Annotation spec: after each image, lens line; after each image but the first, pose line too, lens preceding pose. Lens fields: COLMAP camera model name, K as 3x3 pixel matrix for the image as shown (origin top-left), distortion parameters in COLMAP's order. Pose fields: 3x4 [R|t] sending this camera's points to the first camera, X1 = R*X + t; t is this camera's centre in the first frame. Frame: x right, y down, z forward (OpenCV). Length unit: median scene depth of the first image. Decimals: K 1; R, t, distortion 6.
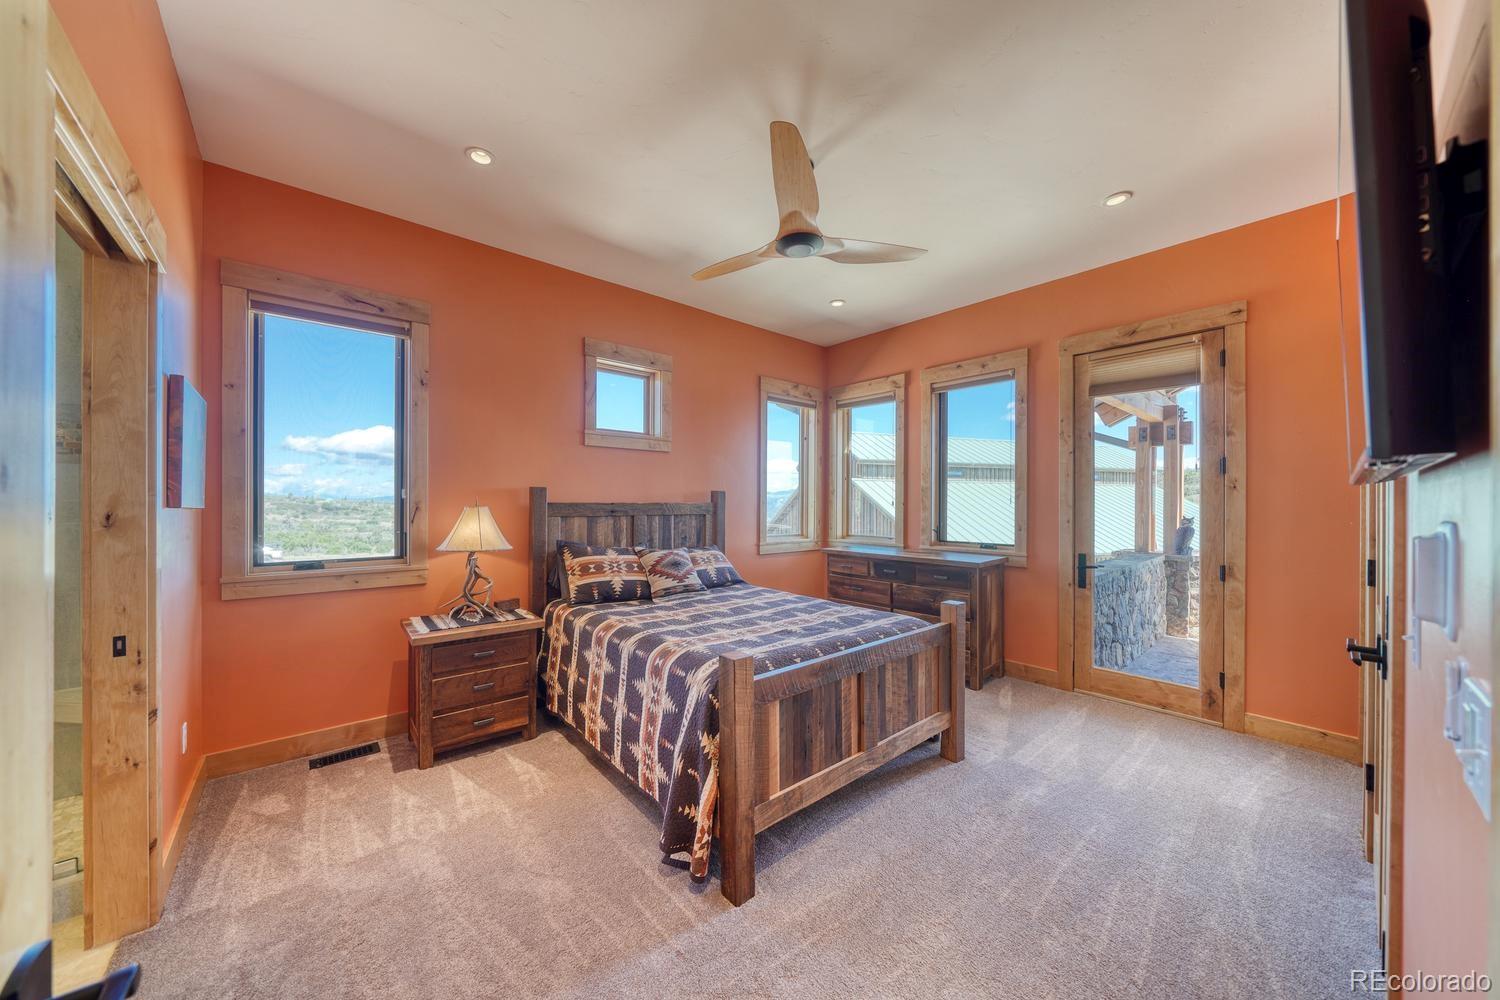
lens RADIAL K [[516.9, 0, 756.4], [0, 516.9, 498.9], [0, 0, 1]] dist [-0.005564, 0.000226]
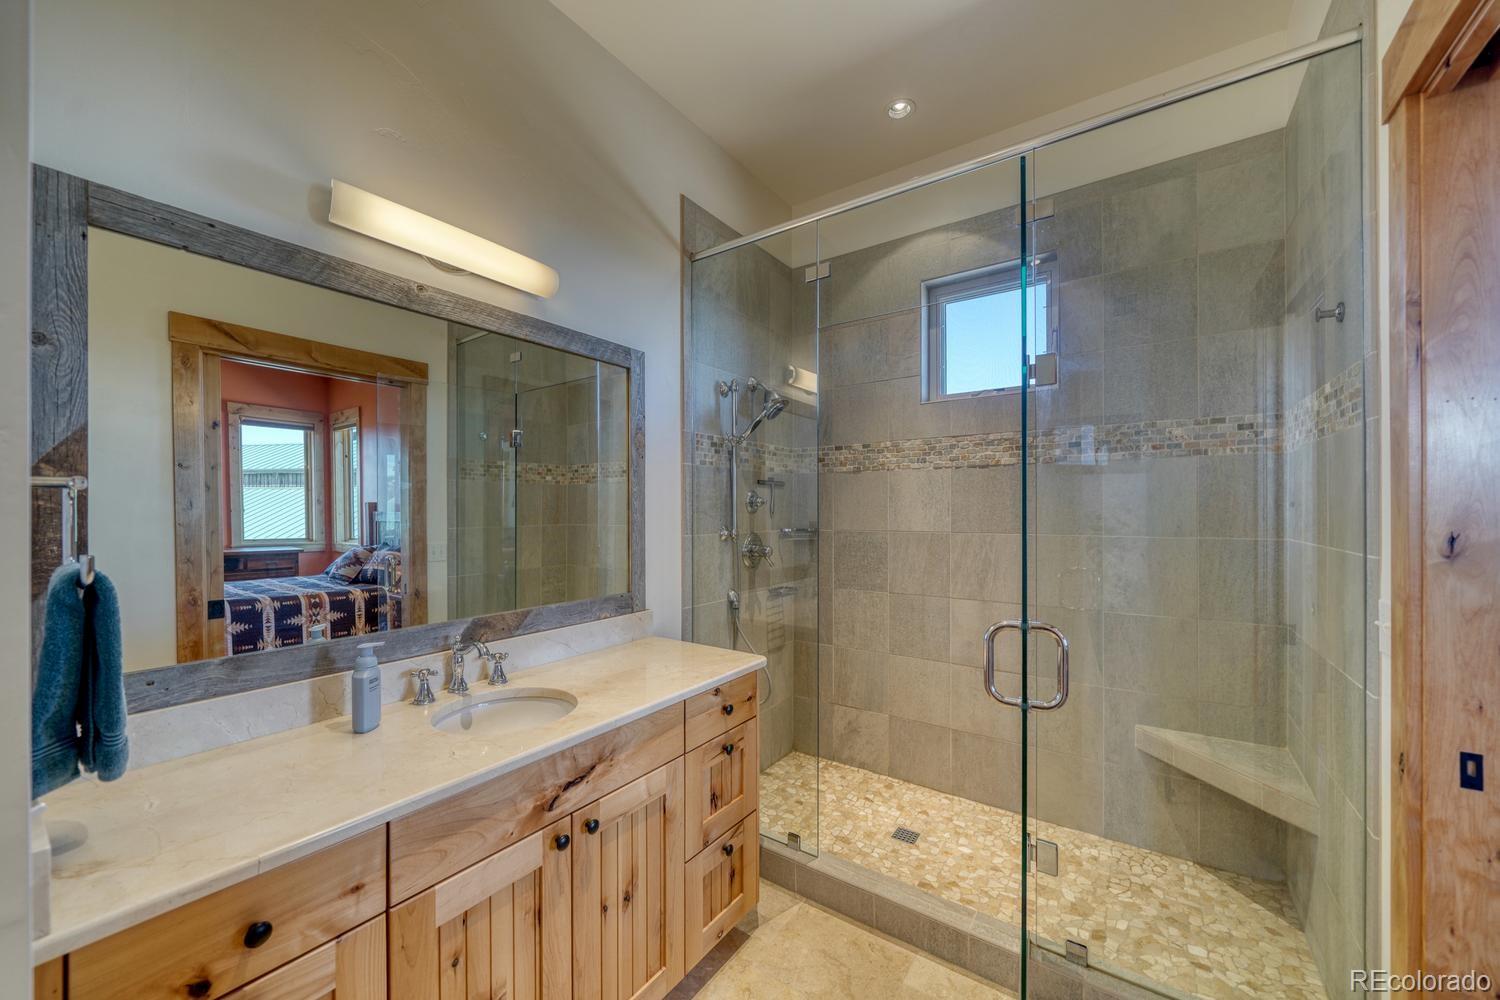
lens RADIAL K [[550.0, 0, 760.0], [0, 550.0, 511.9], [0, 0, 1]] dist [-0.004113, -0.000074]
pose [[-0.231329, -0.001697, -0.972874, -0.473554], [0.002122, 0.999995, -0.002248, -0.001458], [0.972873, -0.002585, -0.231324, 0.374352]]
